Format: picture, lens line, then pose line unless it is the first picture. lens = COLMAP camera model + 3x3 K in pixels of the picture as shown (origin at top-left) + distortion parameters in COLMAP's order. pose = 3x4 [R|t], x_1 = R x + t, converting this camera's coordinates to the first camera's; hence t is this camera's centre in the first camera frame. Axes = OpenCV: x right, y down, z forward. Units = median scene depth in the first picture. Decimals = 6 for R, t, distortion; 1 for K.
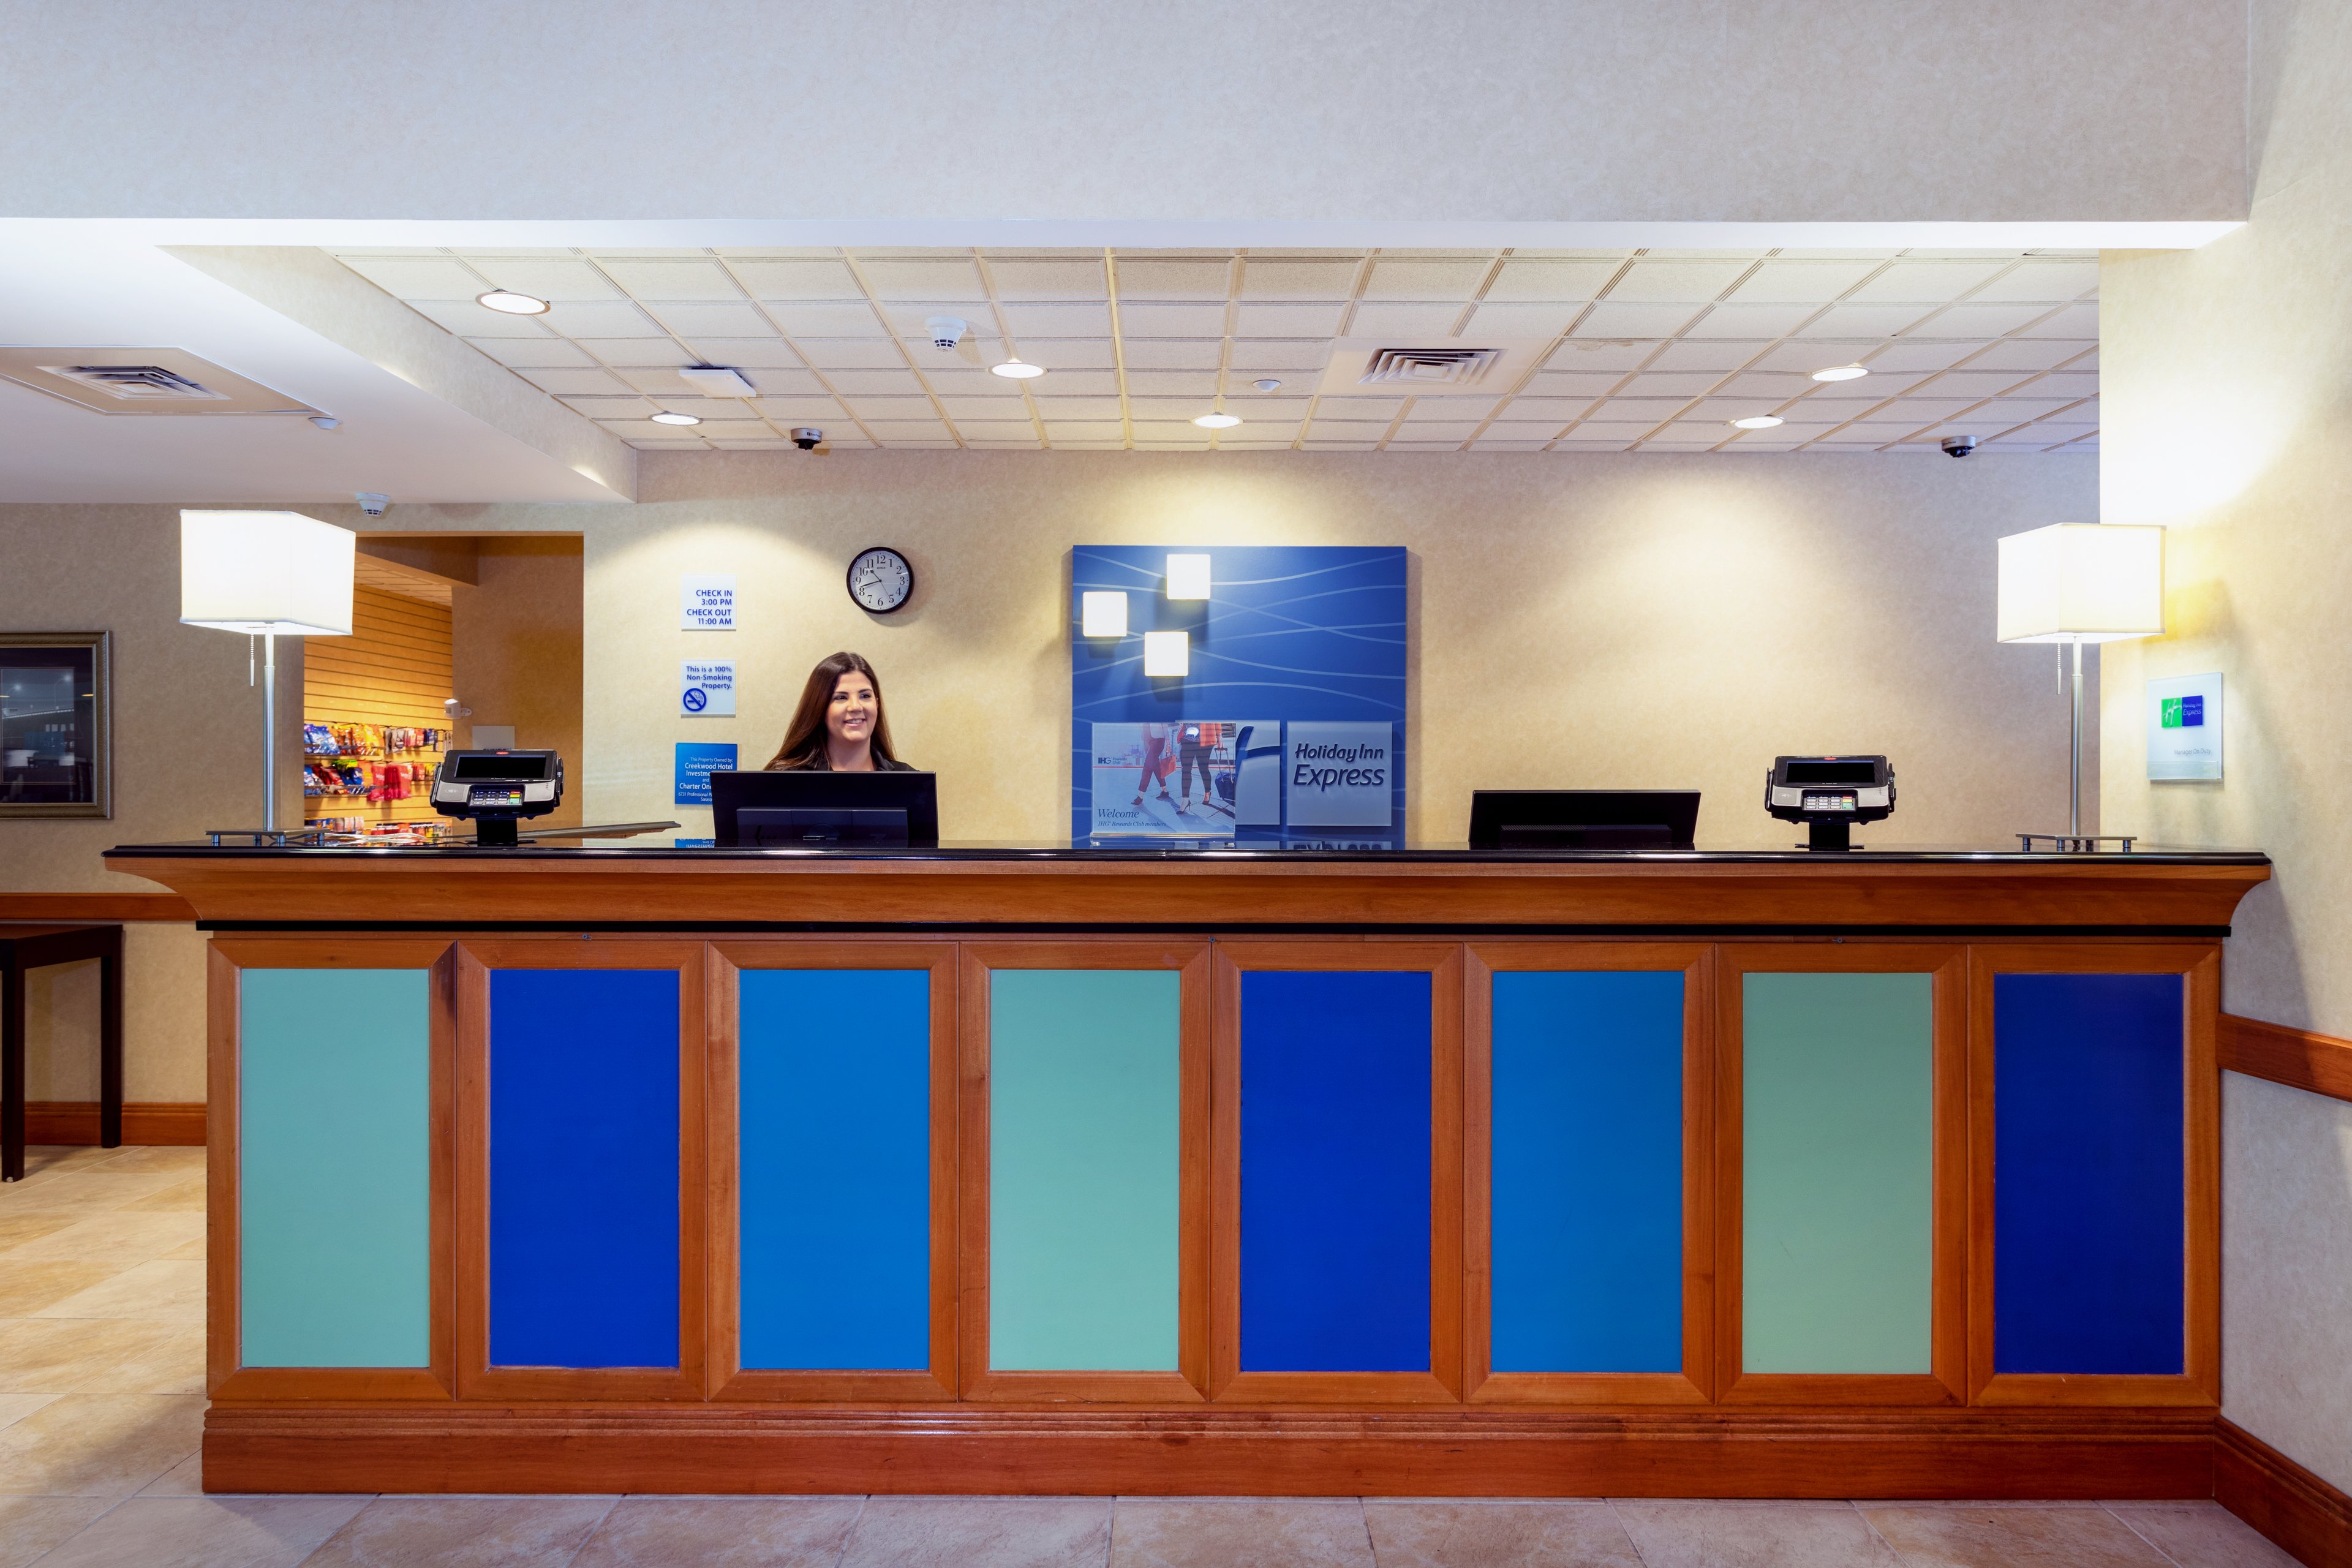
lens RADIAL K [[1497.8, 0, 1171.6], [0, 1497.8, 791.7], [0, 0, 1]] dist [0.000223, 0.002815]
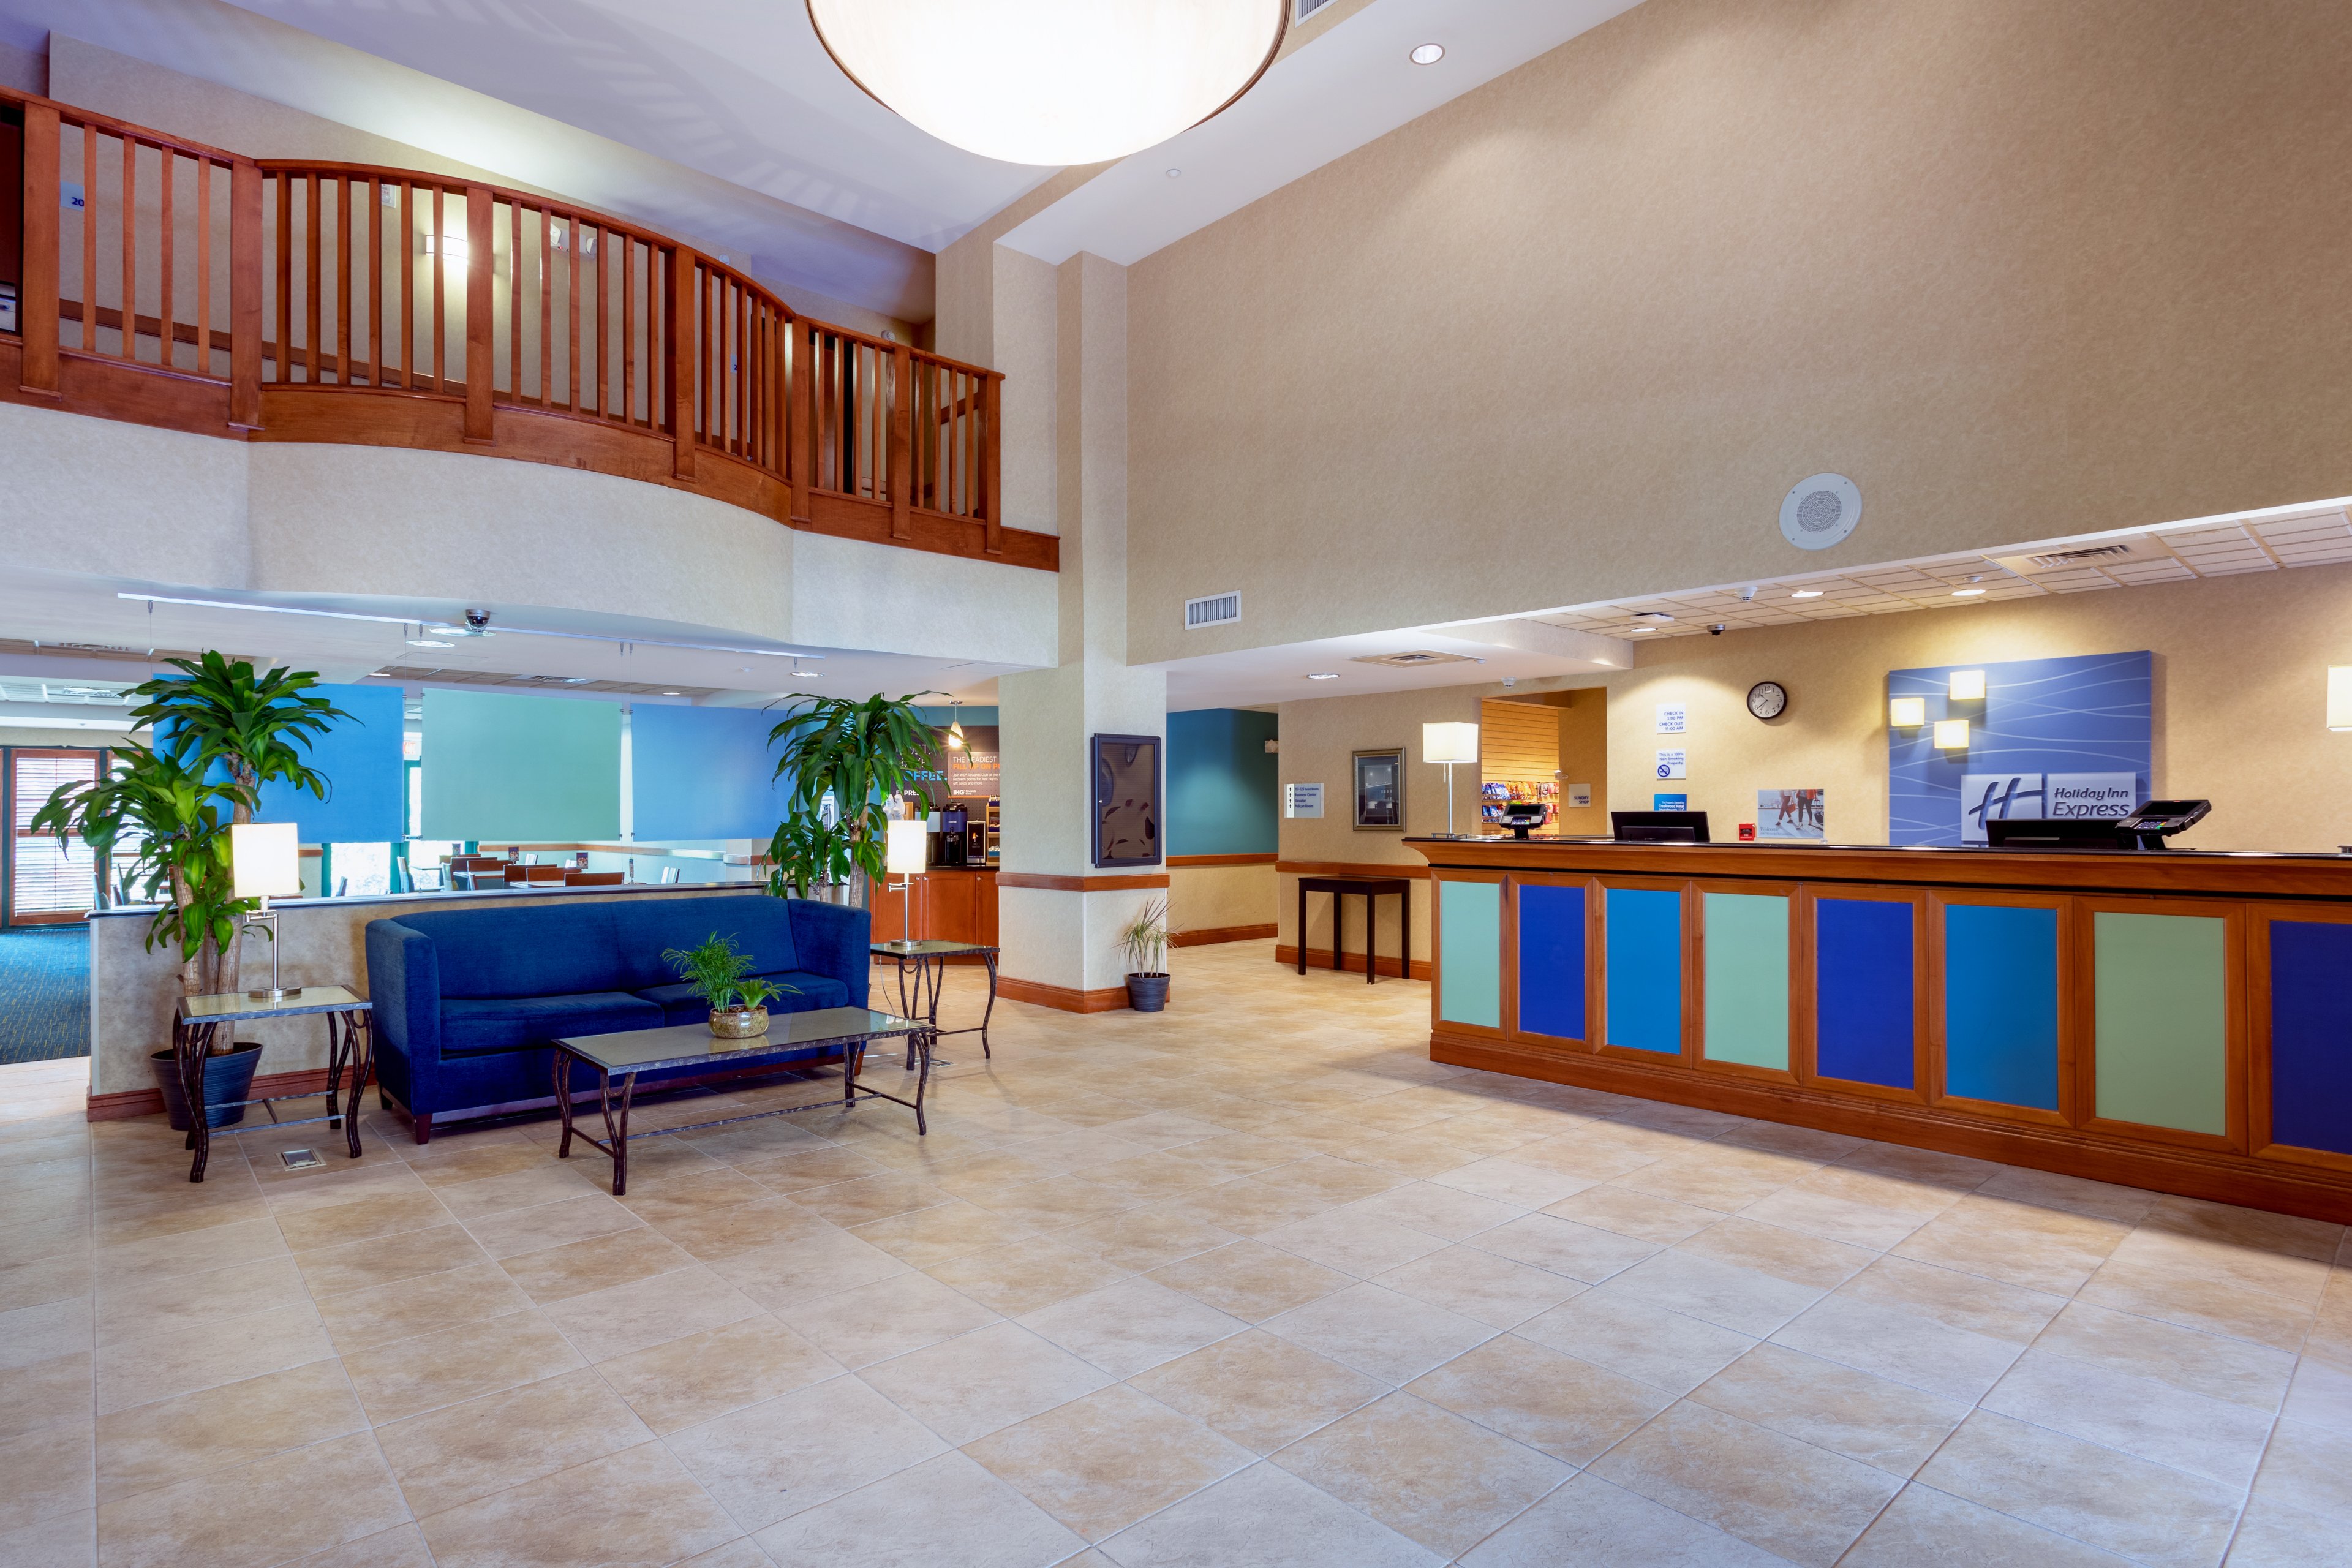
lens RADIAL K [[1200.8, 0, 1169.1], [0, 1200.8, 805.1], [0, 0, 1]] dist [0.001768, 0.000279]
pose [[0.687114, -0.008704, -0.726498, 0.362956], [-0.001000, 0.999916, -0.012925, 0.001627], [0.726549, 0.009607, 0.687048, -0.502348]]
